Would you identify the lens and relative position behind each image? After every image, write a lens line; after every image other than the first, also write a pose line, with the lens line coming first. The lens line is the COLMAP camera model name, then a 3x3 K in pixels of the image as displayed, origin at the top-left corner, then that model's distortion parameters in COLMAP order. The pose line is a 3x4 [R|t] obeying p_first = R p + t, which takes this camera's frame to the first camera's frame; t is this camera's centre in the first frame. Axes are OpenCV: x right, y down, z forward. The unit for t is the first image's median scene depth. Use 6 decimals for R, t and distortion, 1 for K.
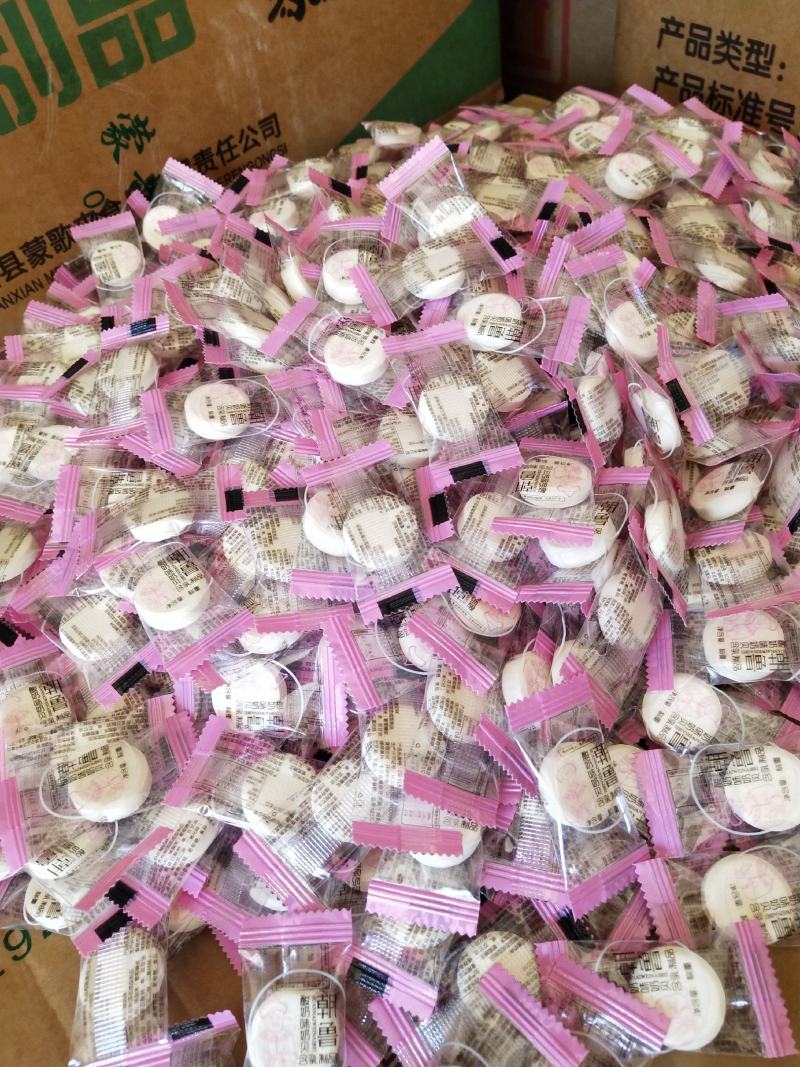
lens RADIAL K [[846.2, 0, 396.9], [0, 846.2, 532.1], [0, 0, 1]] dist [-0.013504, 0.047254]
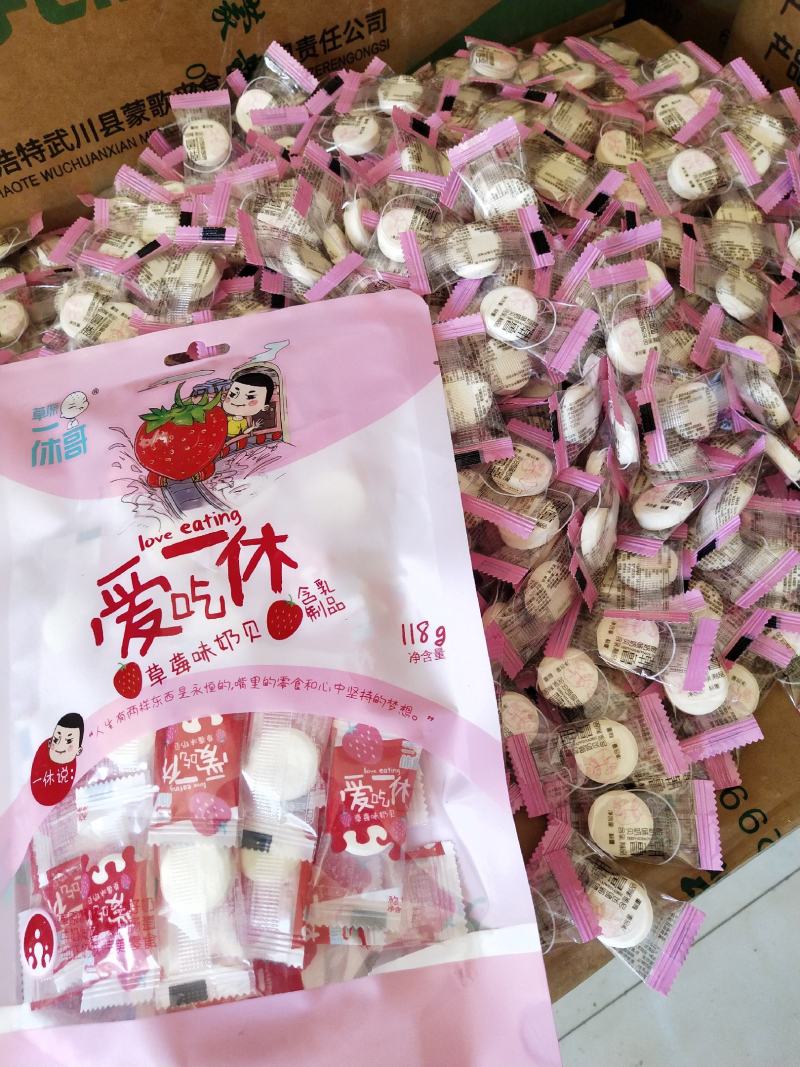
lens RADIAL K [[846.2, 0, 396.9], [0, 846.2, 532.1], [0, 0, 1]] dist [-0.013504, 0.047254]
pose [[0.972425, 0.232448, -0.018922, 0.039884], [-0.223383, 0.951663, 0.210803, -0.127831], [0.067008, -0.200764, 0.977345, -0.133610]]
